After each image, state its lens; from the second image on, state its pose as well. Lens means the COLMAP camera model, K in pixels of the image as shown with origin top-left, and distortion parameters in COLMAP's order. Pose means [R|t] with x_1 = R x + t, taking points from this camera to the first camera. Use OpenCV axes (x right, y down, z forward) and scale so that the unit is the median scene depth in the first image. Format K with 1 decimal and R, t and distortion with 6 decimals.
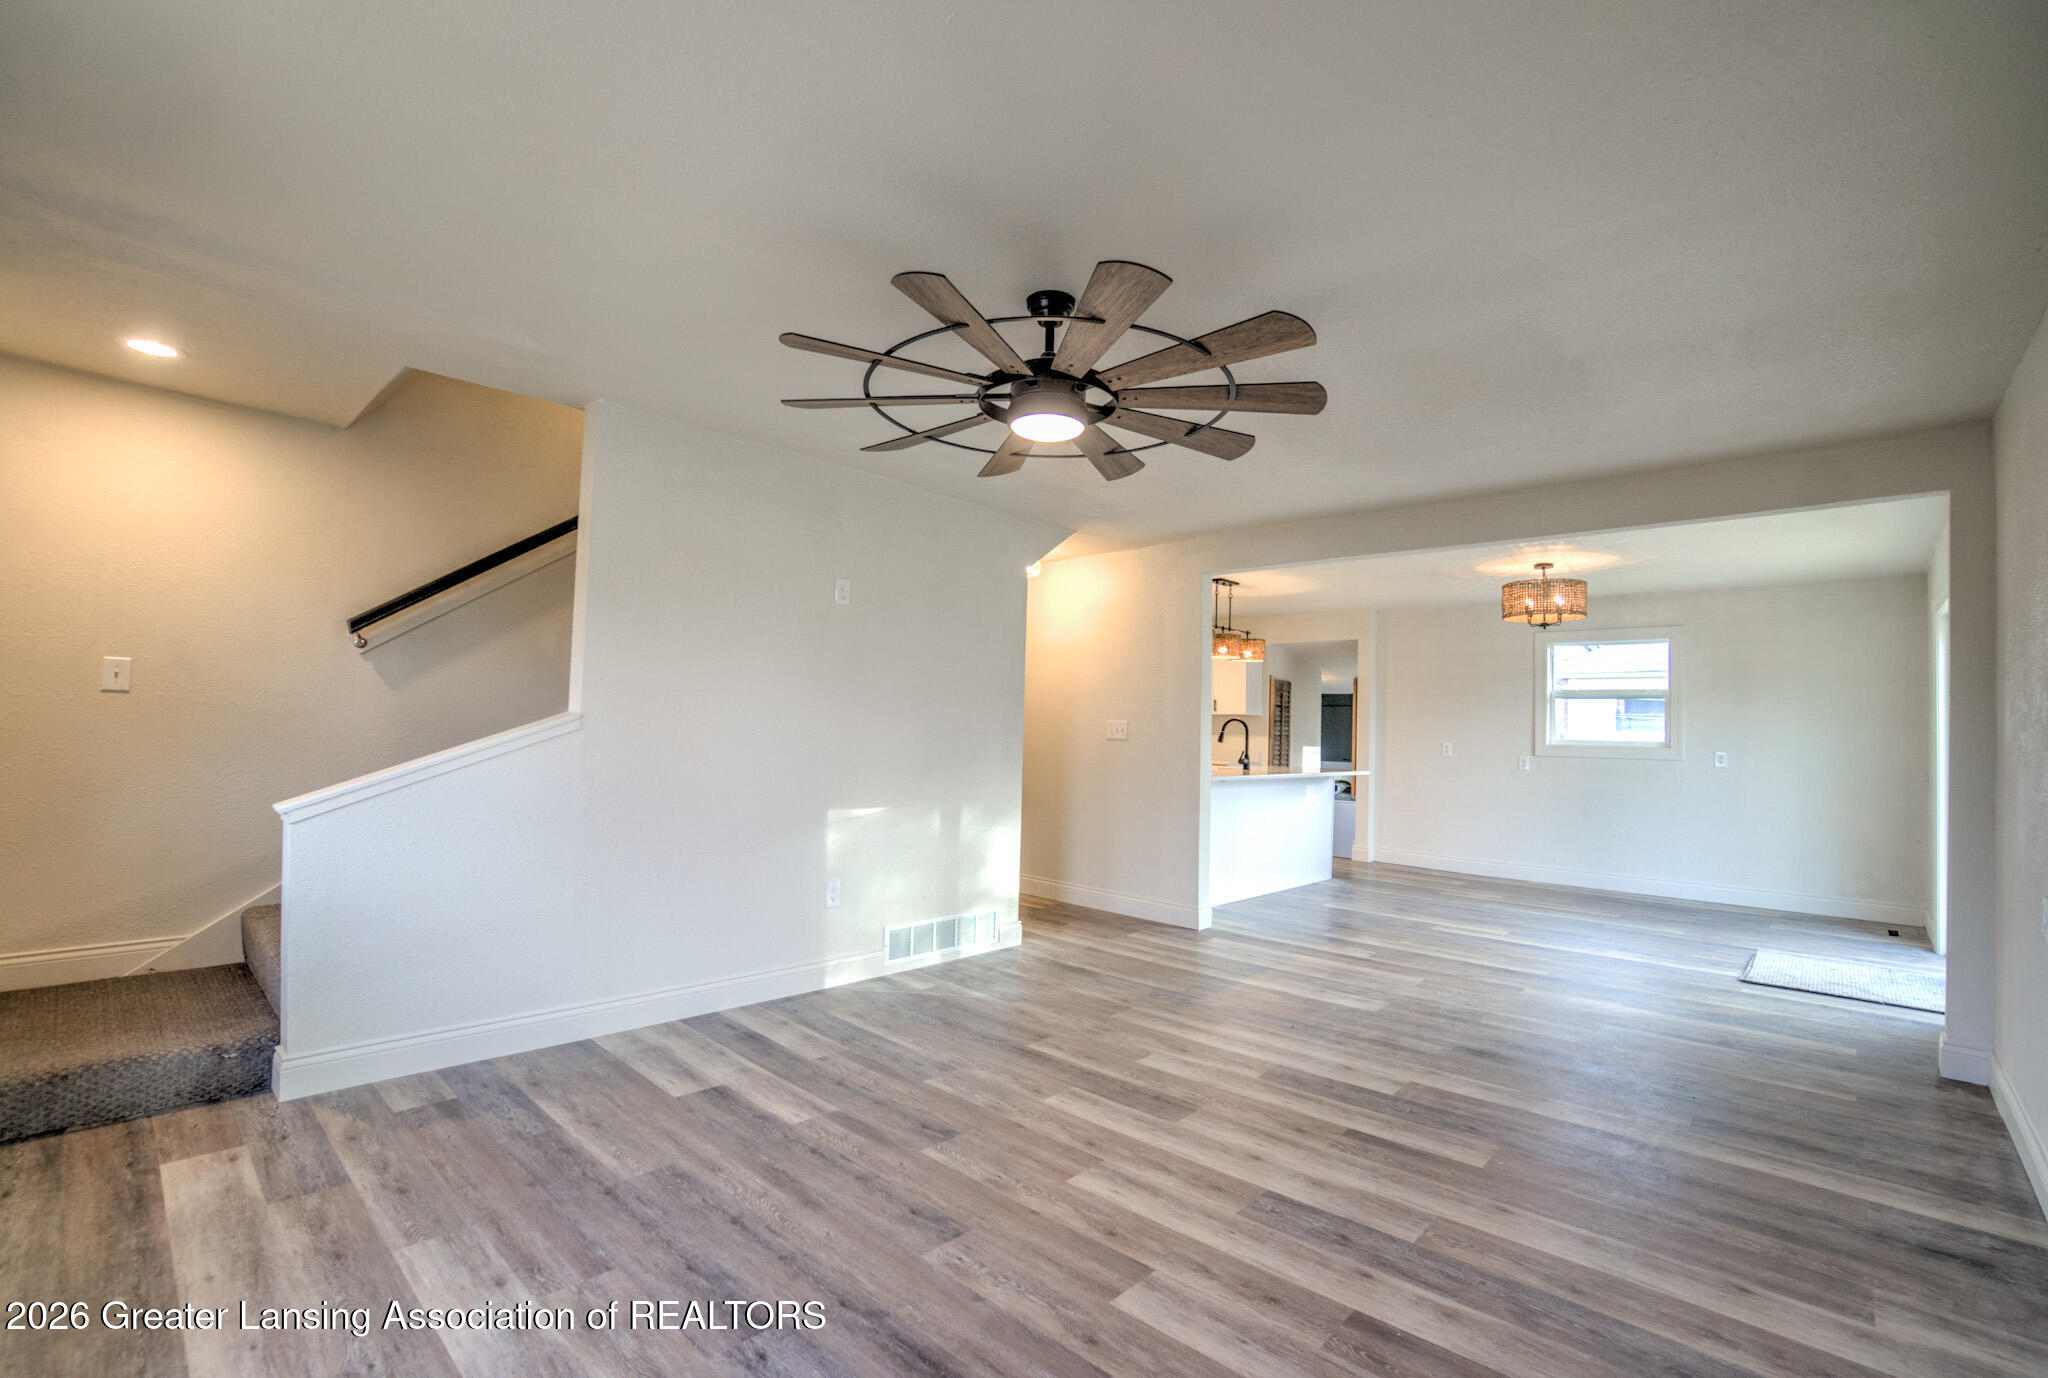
lens RADIAL K [[915.0, 0, 983.4], [0, 915.0, 716.9], [0, 0, 1]] dist [-0.068499, 0.026013]
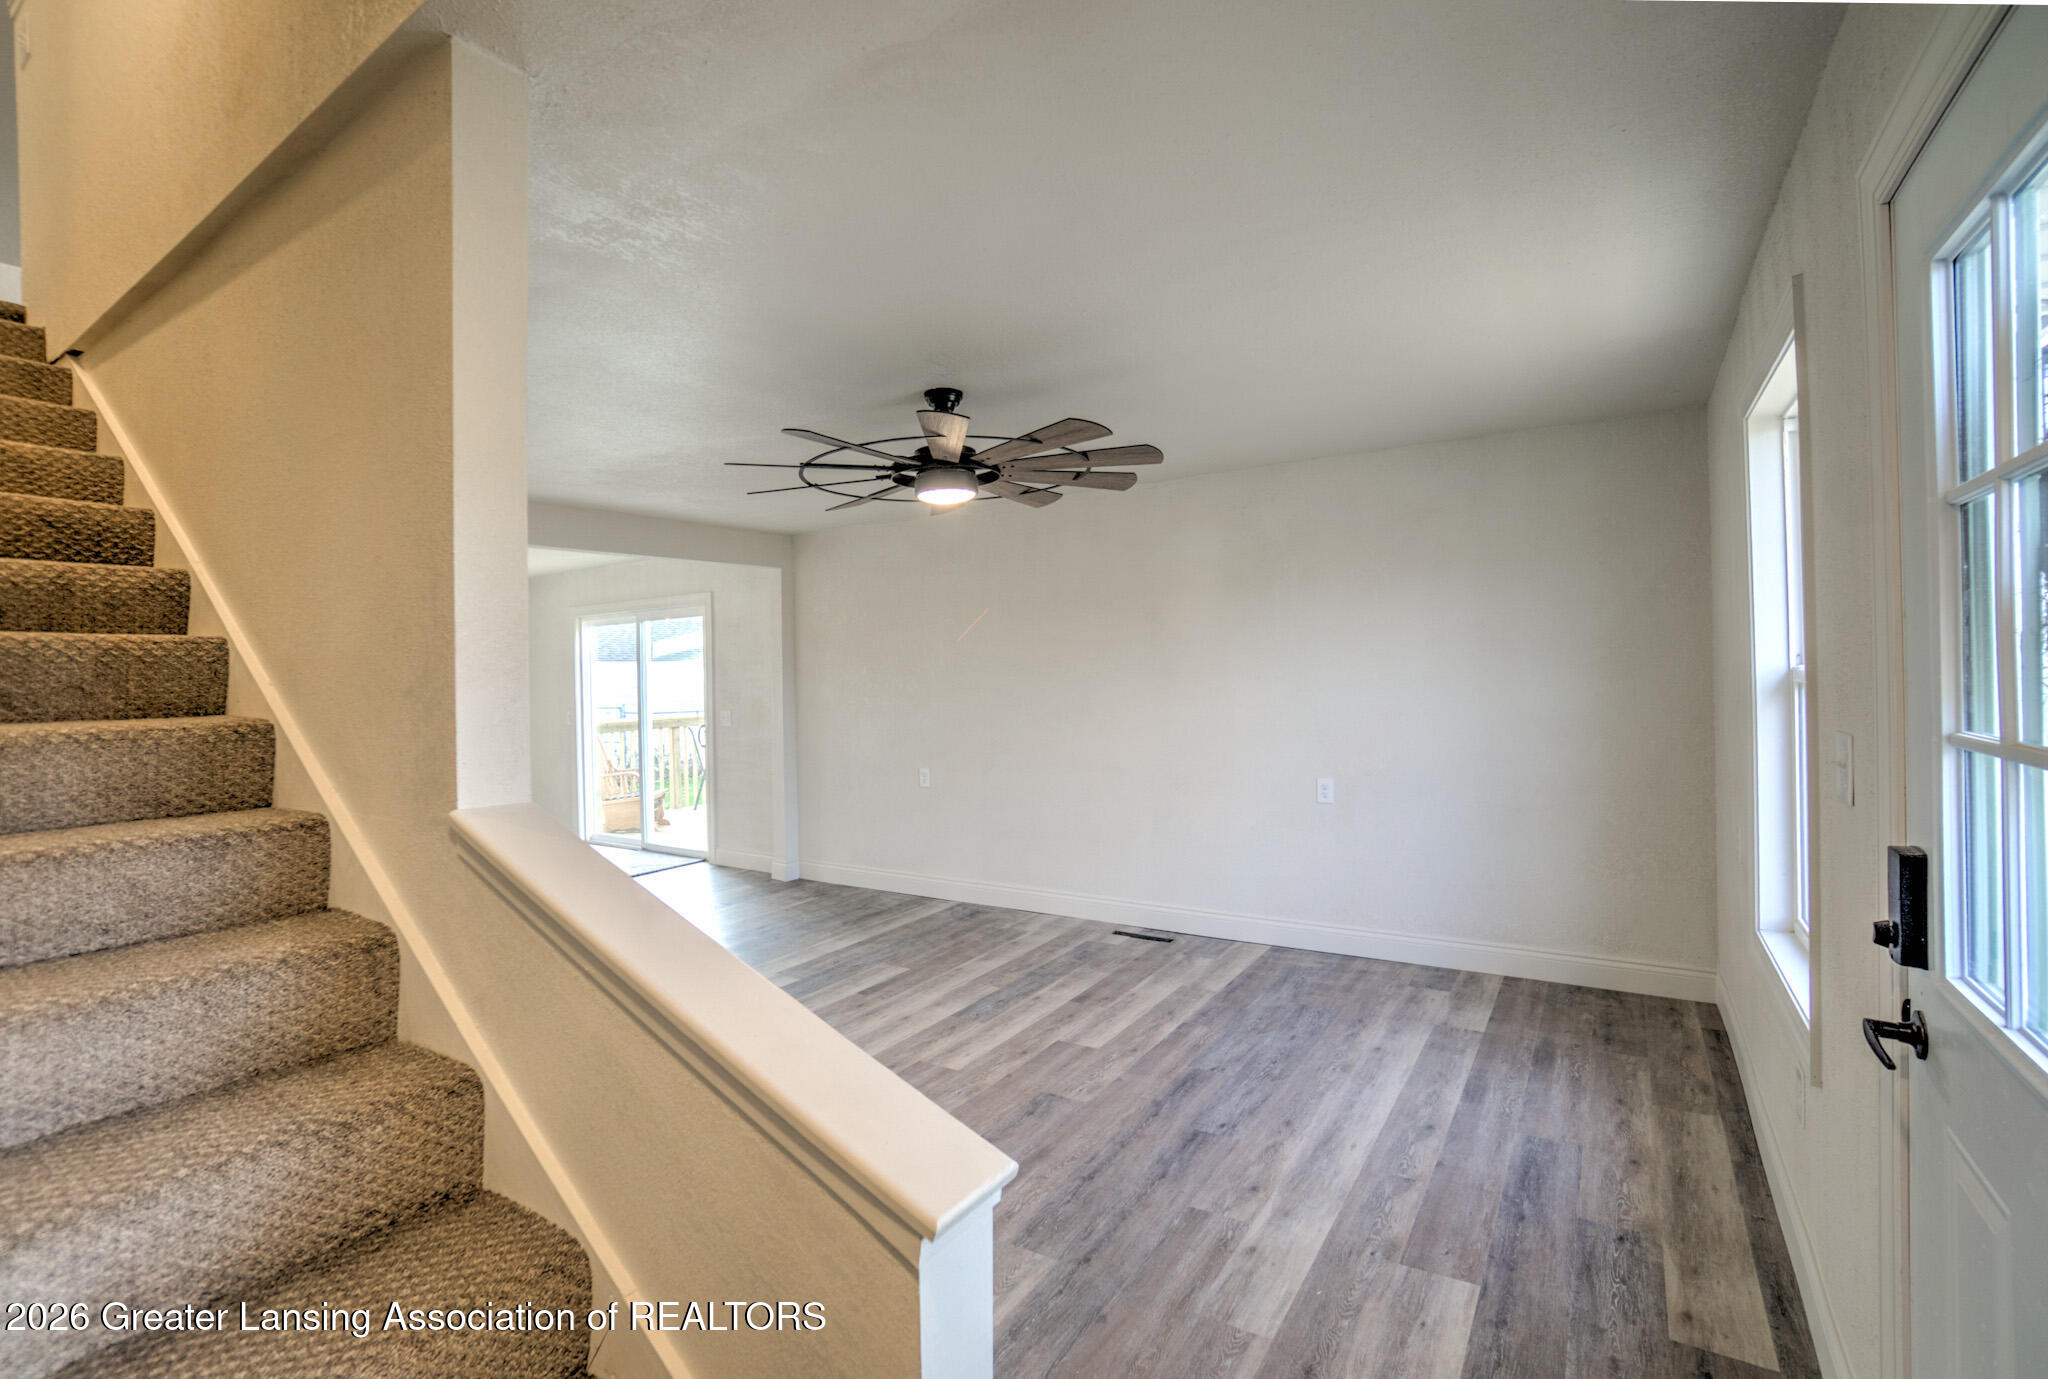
lens RADIAL K [[942.1, 0, 1024.0], [0, 942.1, 689.5], [0, 0, 1]] dist [-0.070951, 0.014615]
pose [[-0.208391, -0.036578, 0.977361, -1.061670], [0.006986, 0.999219, 0.038886, -0.083934], [-0.978021, 0.014932, -0.207973, 1.001582]]
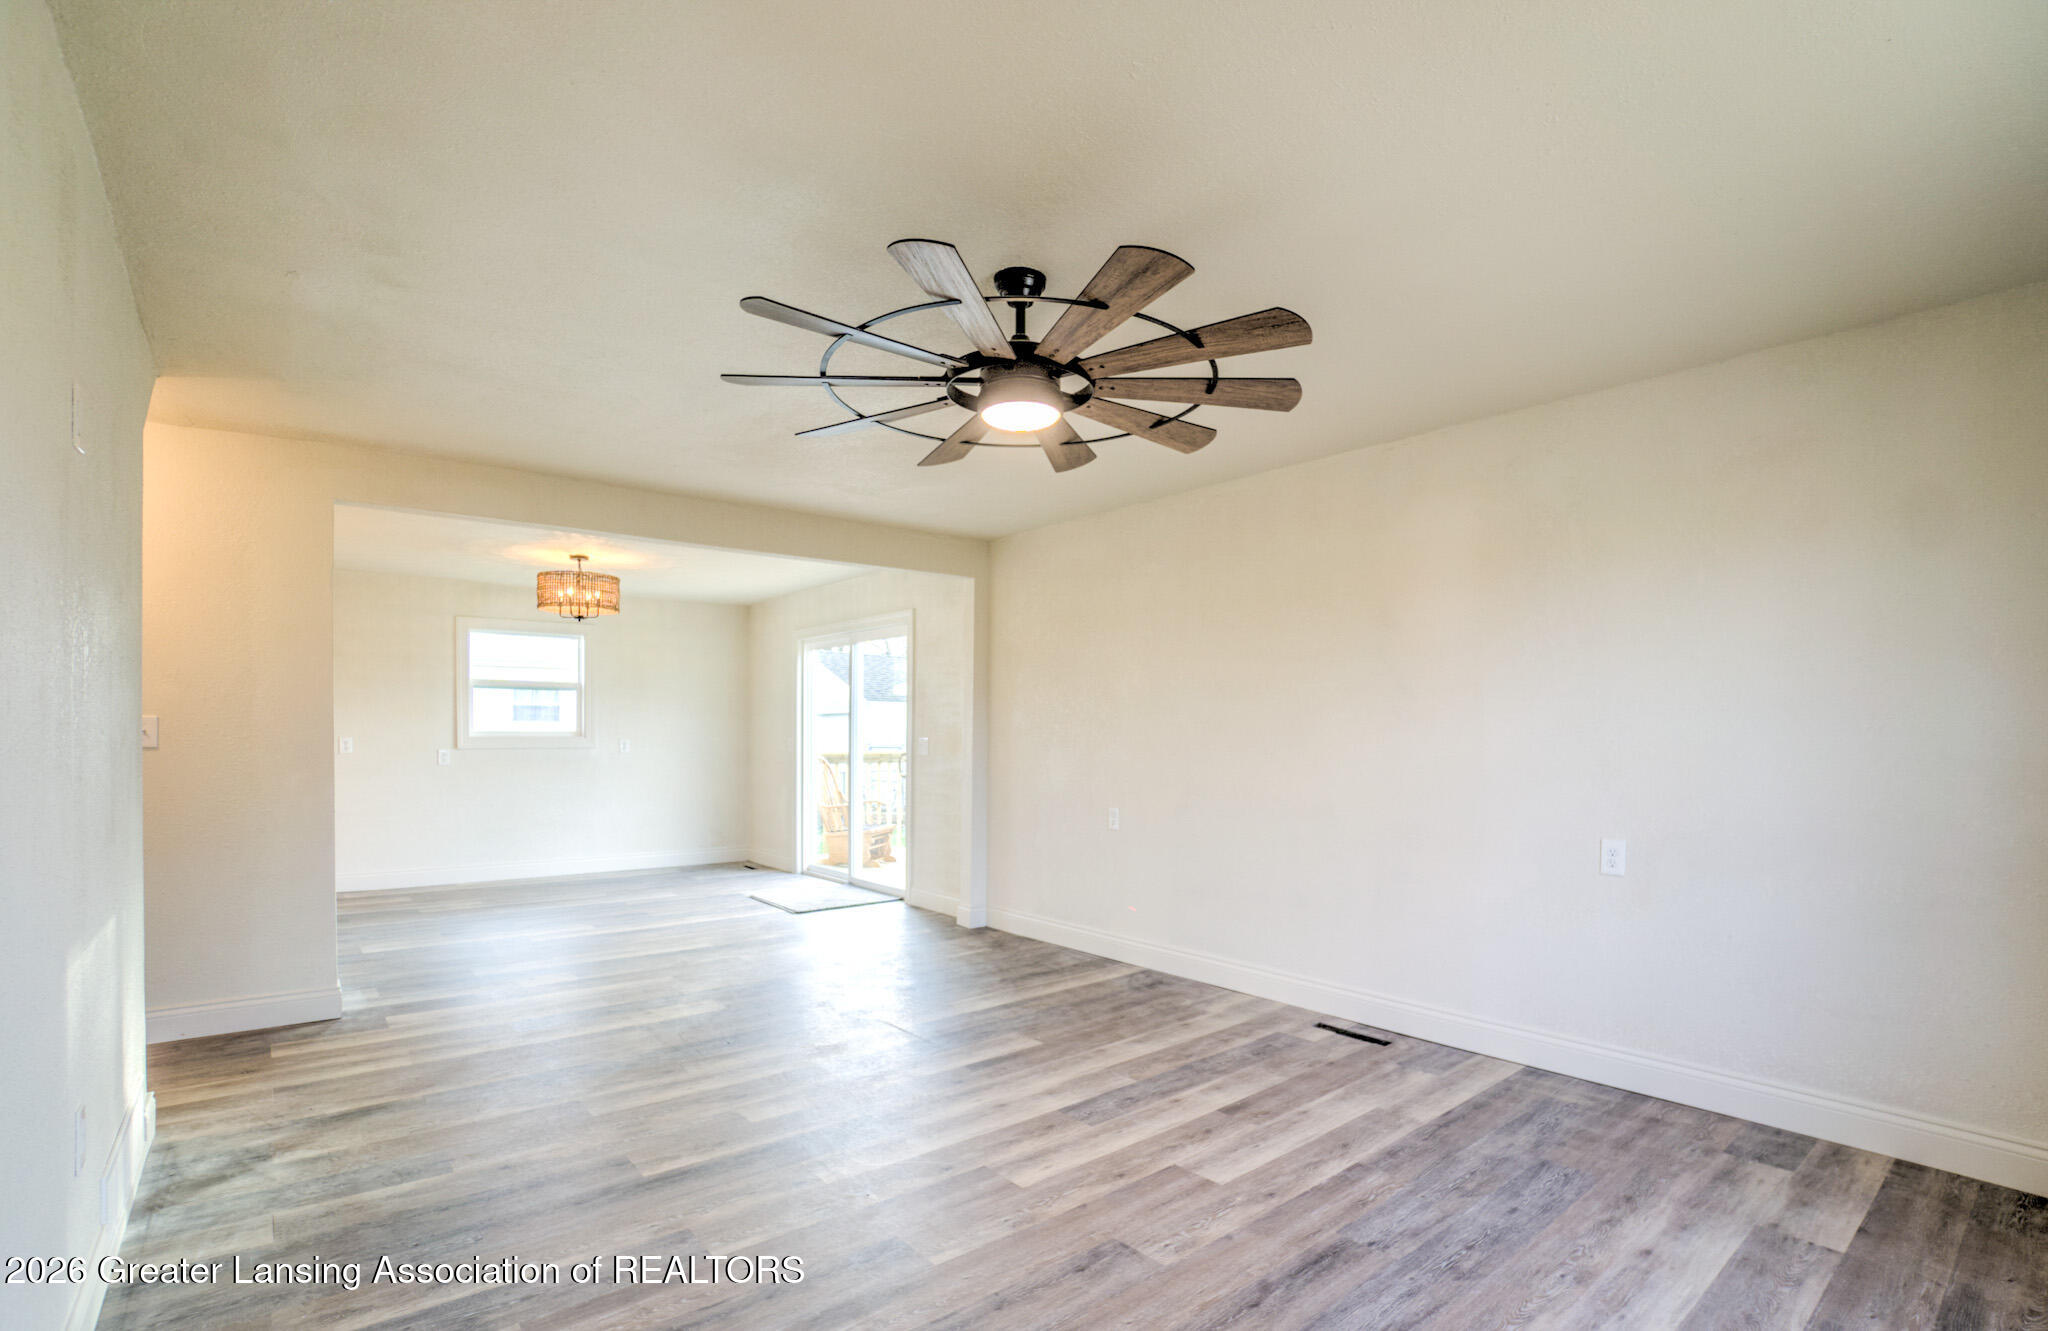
lens RADIAL K [[964.4, 0, 1073.4], [0, 964.4, 760.4], [0, 0, 1]] dist [-0.070720, 0.026313]
pose [[0.069324, -0.051089, 0.996285, -0.793534], [-0.014718, 0.998527, 0.052228, -0.012846], [-0.997486, -0.018284, 0.068470, 0.745723]]
